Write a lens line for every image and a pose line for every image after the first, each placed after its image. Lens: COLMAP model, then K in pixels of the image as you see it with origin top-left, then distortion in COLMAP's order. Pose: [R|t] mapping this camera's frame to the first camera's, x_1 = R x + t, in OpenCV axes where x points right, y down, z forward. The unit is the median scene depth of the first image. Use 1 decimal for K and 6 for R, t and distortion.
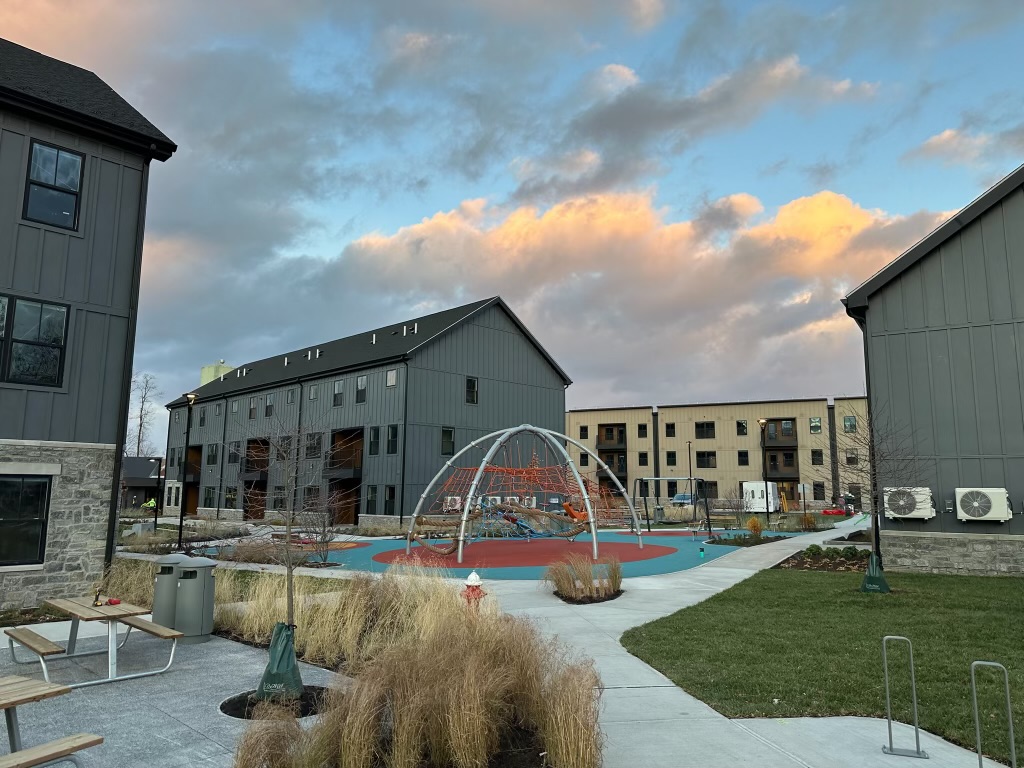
lens RADIAL K [[707.6, 0, 513.5], [0, 707.6, 381.6], [0, 0, 1]] dist [0.089172, -0.112449]
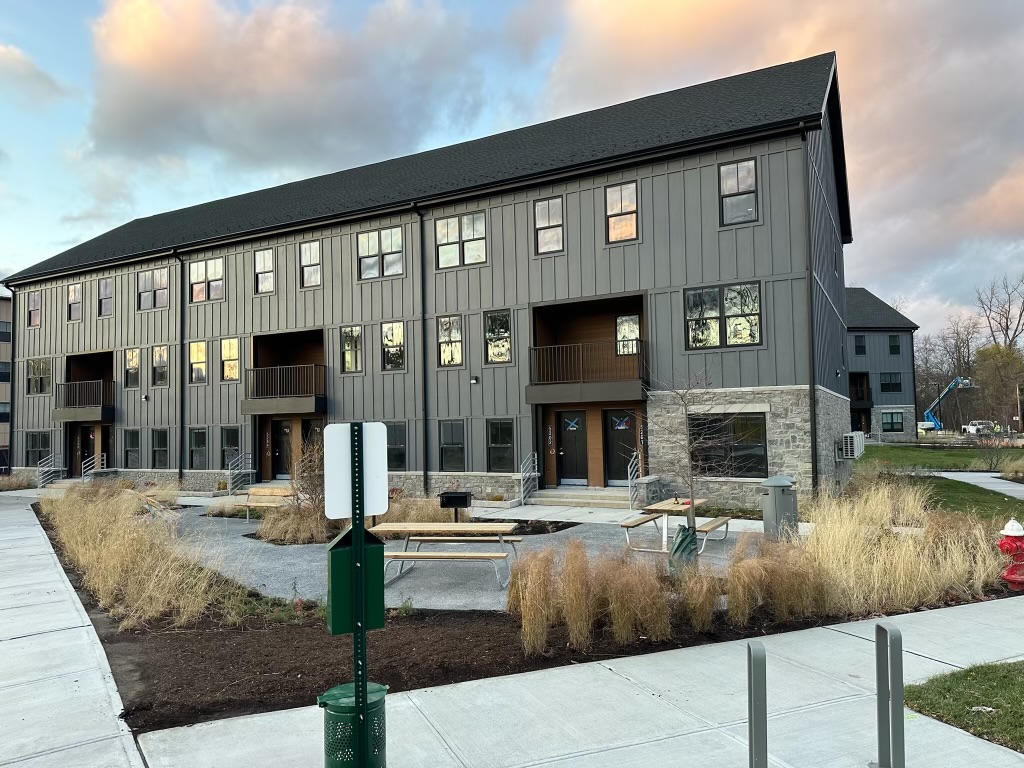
lens RADIAL K [[707.6, 0, 513.5], [0, 707.6, 381.6], [0, 0, 1]] dist [0.089172, -0.112449]
pose [[0.275986, -0.070508, -0.958572, 0.476350], [0.167677, 0.985545, -0.024216, 0.028830], [0.946423, -0.154047, 0.283819, 0.199158]]
